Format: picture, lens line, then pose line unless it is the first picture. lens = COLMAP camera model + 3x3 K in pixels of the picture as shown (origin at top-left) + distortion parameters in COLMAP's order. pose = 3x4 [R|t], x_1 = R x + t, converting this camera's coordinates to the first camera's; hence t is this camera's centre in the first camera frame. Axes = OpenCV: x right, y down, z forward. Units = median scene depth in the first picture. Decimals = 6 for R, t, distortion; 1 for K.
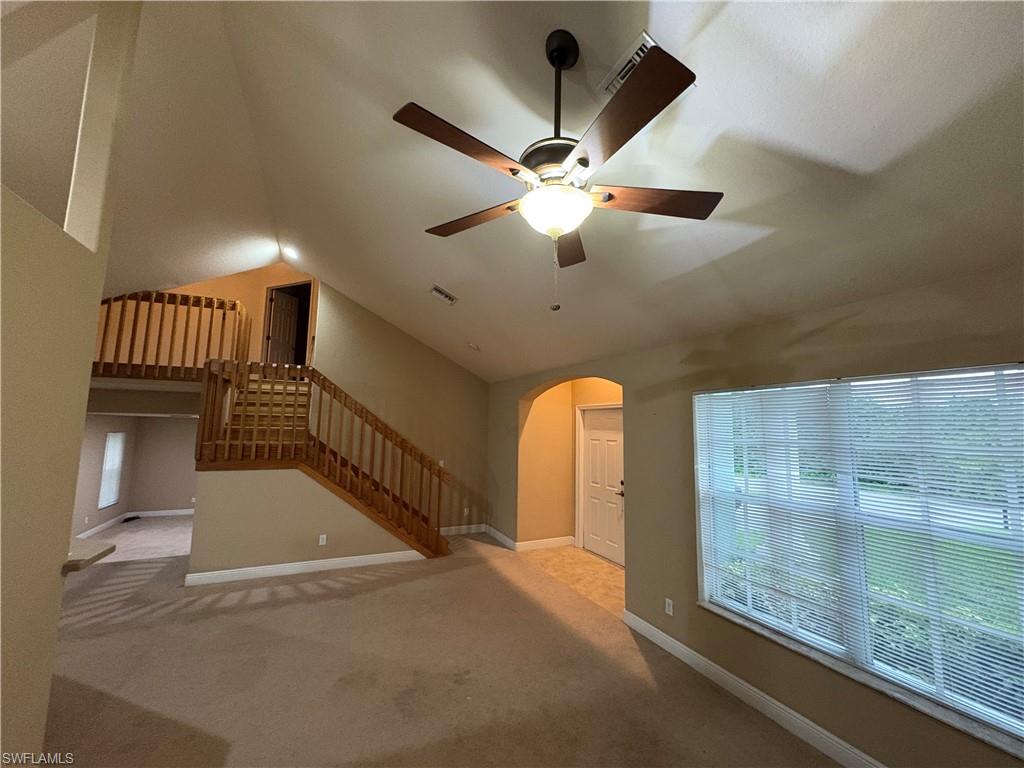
lens RADIAL K [[406.6, 0, 512.0], [0, 406.6, 384.0], [0, 0, 1]] dist [-0.000364, 0.000490]
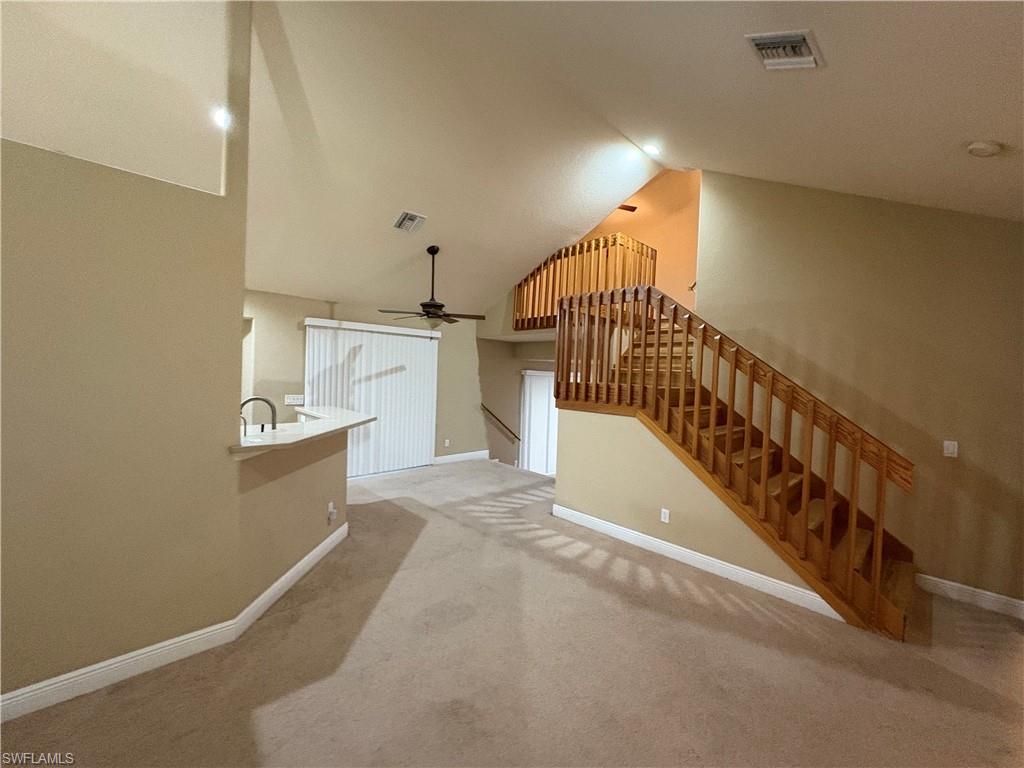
lens RADIAL K [[406.6, 0, 512.0], [0, 406.6, 384.0], [0, 0, 1]] dist [-0.000364, 0.000490]
pose [[0.321342, 0.015024, -0.946844, 0.154130], [0.067888, 0.996936, 0.038859, 0.103964], [0.944527, -0.076767, 0.319338, 0.557001]]
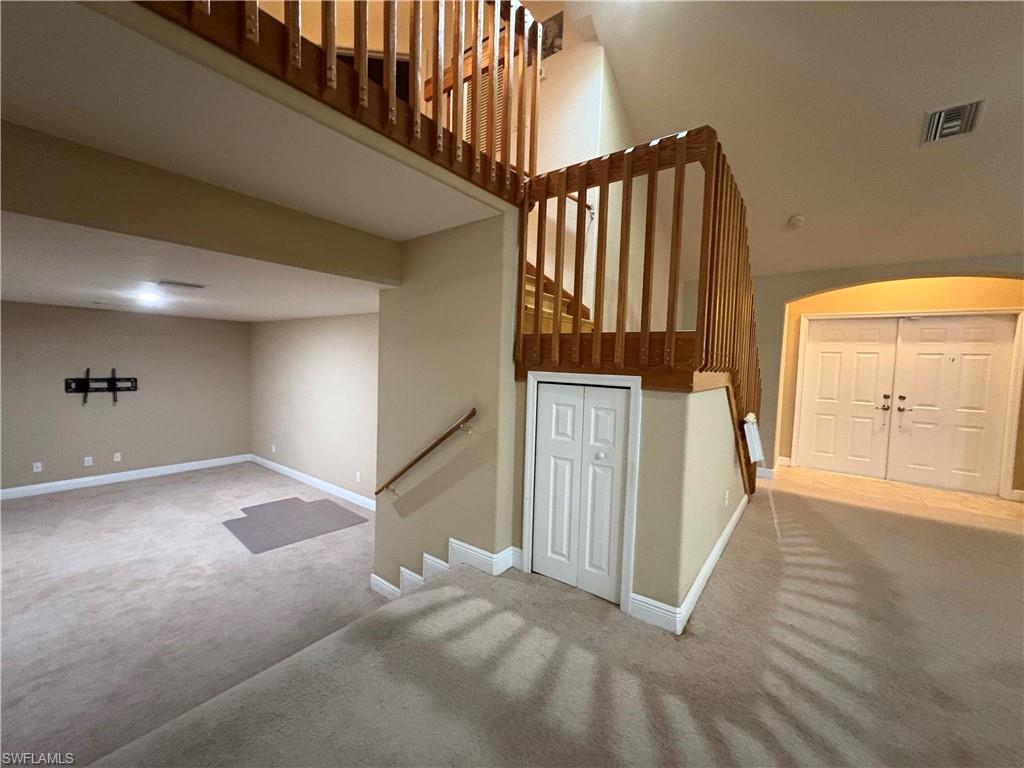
lens RADIAL K [[406.6, 0, 512.0], [0, 406.6, 384.0], [0, 0, 1]] dist [-0.000364, 0.000490]
pose [[0.881024, -0.018045, 0.472728, -1.130382], [-0.064957, 0.985193, 0.158667, 0.140412], [-0.468591, -0.170496, 0.866806, 0.691054]]
